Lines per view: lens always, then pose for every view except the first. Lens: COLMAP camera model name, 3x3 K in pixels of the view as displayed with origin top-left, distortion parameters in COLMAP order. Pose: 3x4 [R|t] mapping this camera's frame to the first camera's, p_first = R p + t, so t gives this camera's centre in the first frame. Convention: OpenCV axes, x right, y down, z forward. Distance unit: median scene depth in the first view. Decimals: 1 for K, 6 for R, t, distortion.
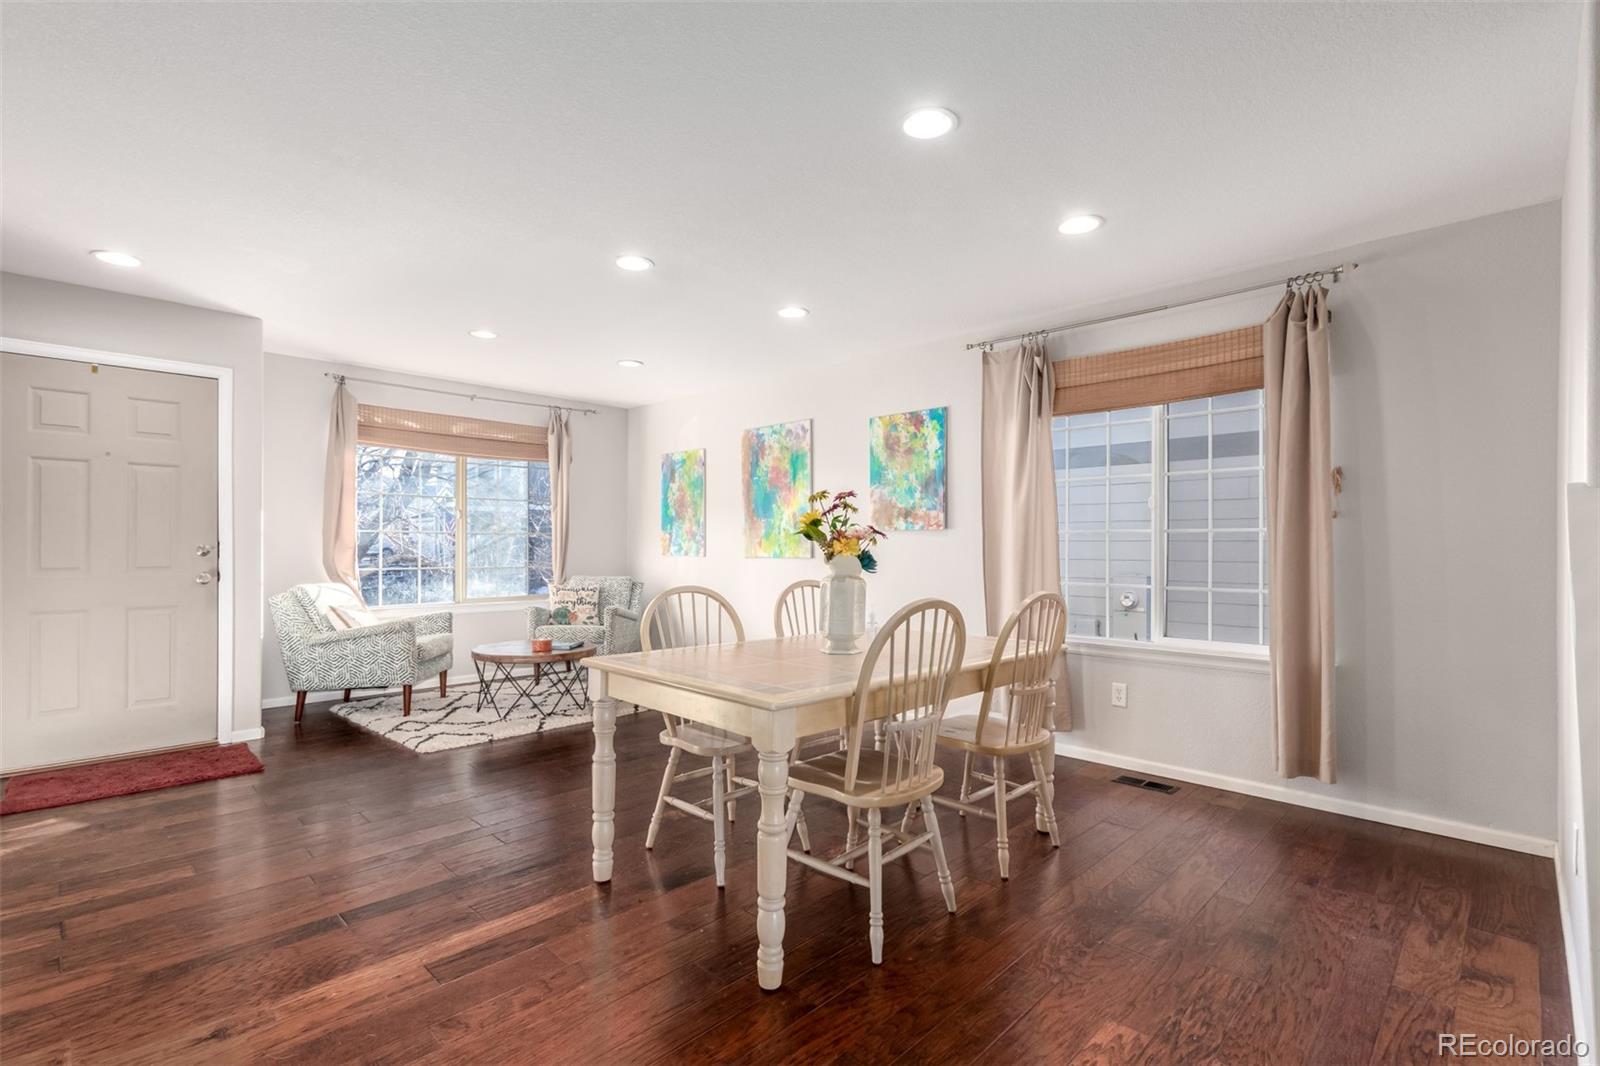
lens RADIAL K [[738.6, 0, 801.5], [0, 738.6, 539.2], [0, 0, 1]] dist [0.007937, -0.004083]
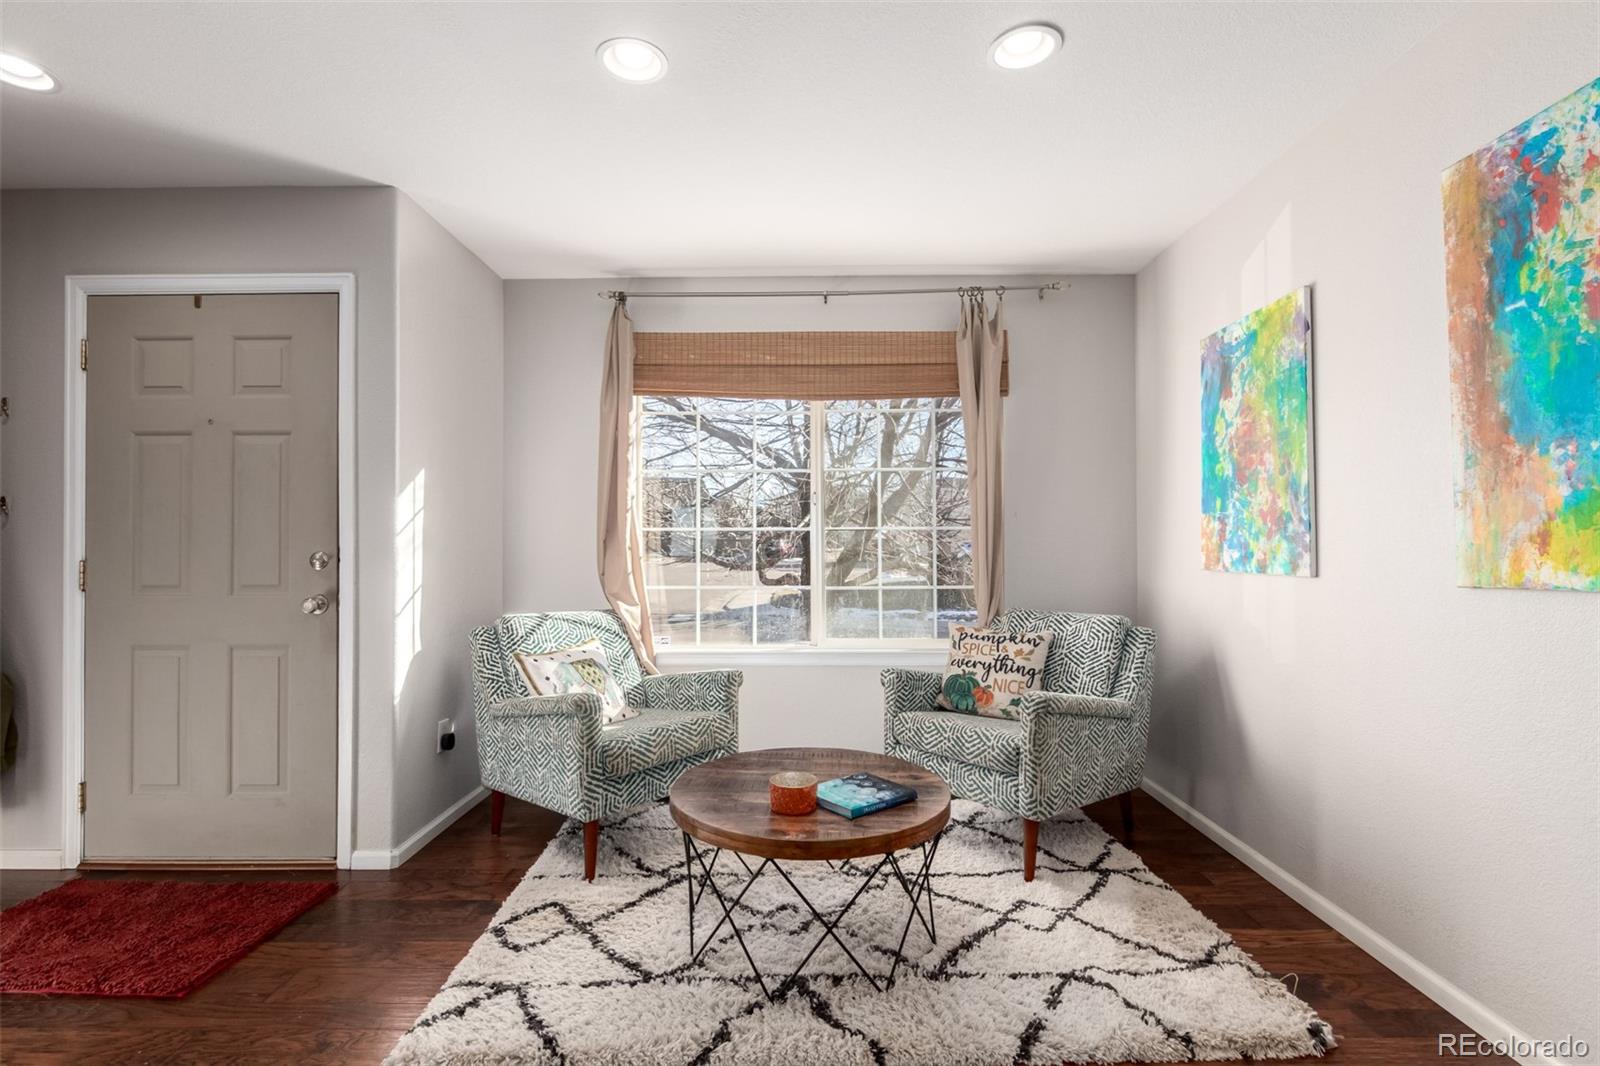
lens RADIAL K [[738.6, 0, 773.9], [0, 738.6, 538.6], [0, 0, 1]] dist [0.007937, -0.004083]
pose [[0.679242, -0.014930, -0.733762, -0.044024], [0.012612, 0.999883, -0.008671, 0.004079], [0.733806, -0.003364, 0.679351, 0.555564]]
